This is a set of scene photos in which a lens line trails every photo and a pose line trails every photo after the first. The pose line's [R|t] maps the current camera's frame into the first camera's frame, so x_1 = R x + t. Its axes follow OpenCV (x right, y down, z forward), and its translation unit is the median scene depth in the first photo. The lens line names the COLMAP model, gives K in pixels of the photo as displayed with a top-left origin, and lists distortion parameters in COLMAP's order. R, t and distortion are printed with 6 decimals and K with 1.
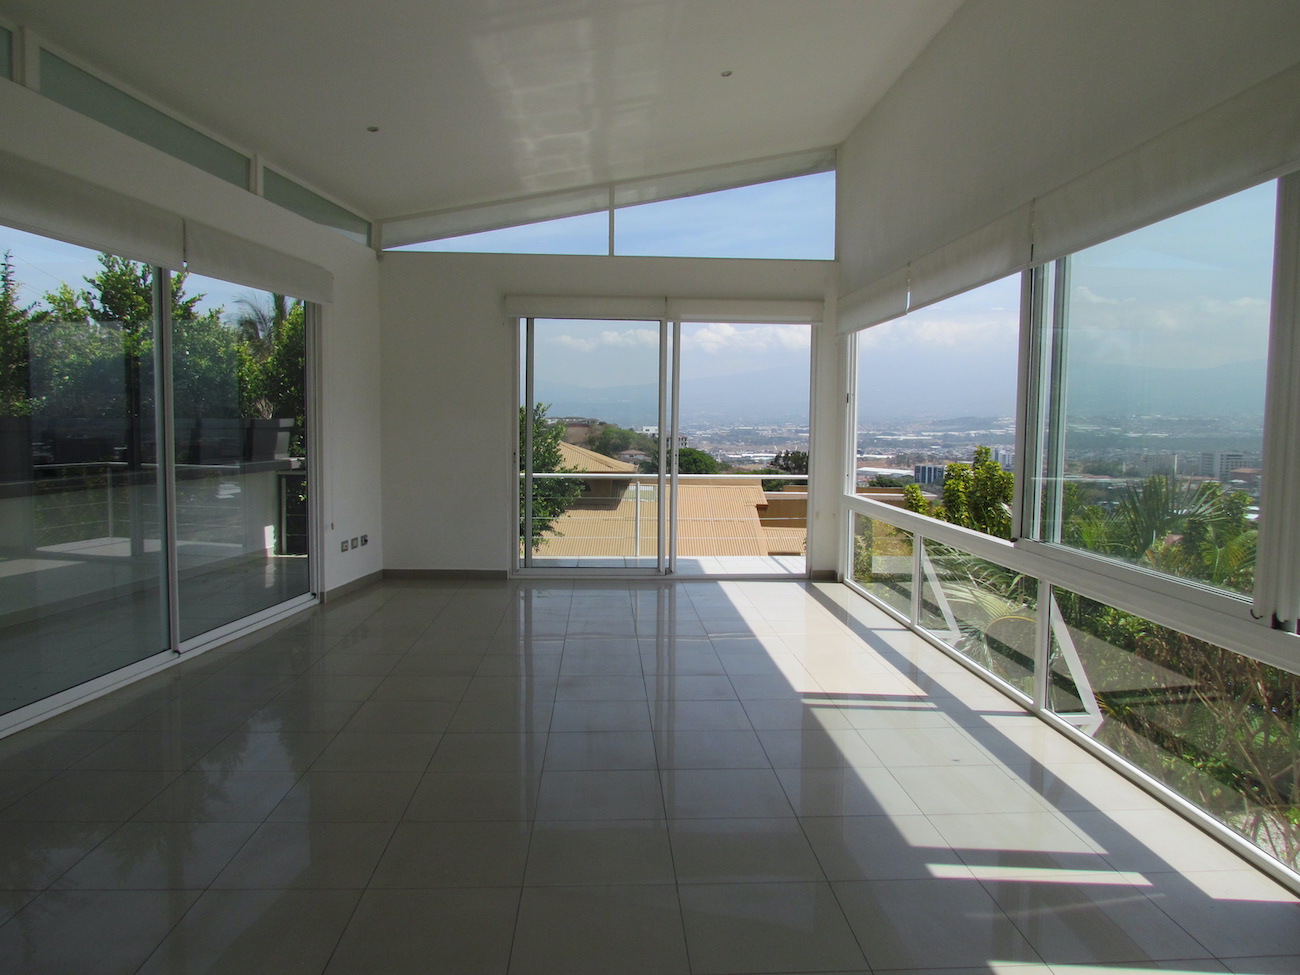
lens RADIAL K [[926.8, 0, 657.1], [0, 926.8, 483.1], [0, 0, 1]] dist [-0.025539, 0.008641]
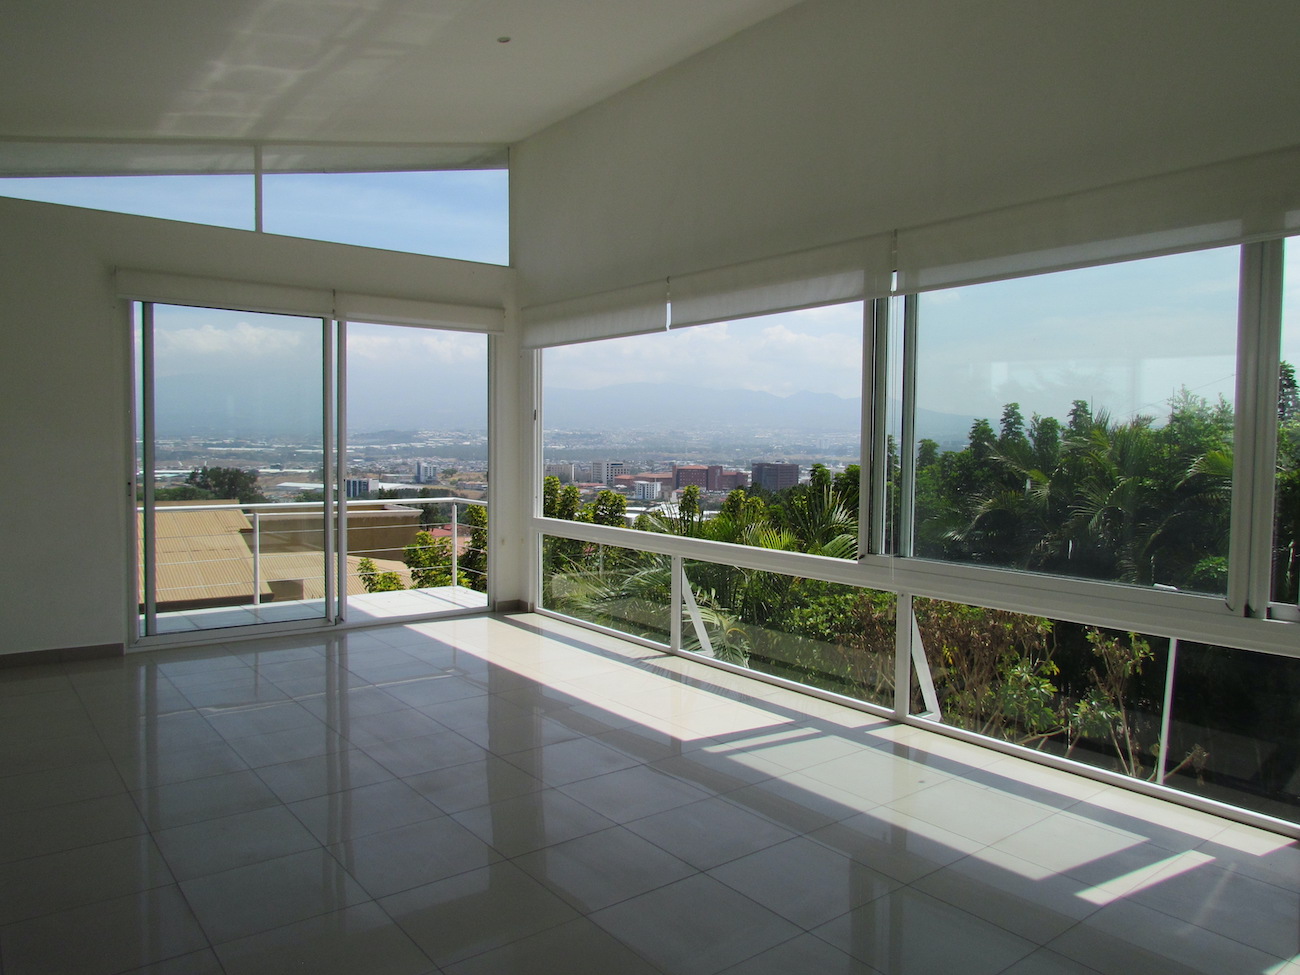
lens RADIAL K [[926.8, 0, 653.5], [0, 926.8, 490.0], [0, 0, 1]] dist [-0.025539, 0.008641]
pose [[0.824044, -0.030110, 0.565725, -0.224379], [0.033995, 0.999415, 0.003675, -0.014934], [-0.565505, 0.016203, 0.824586, 0.155302]]
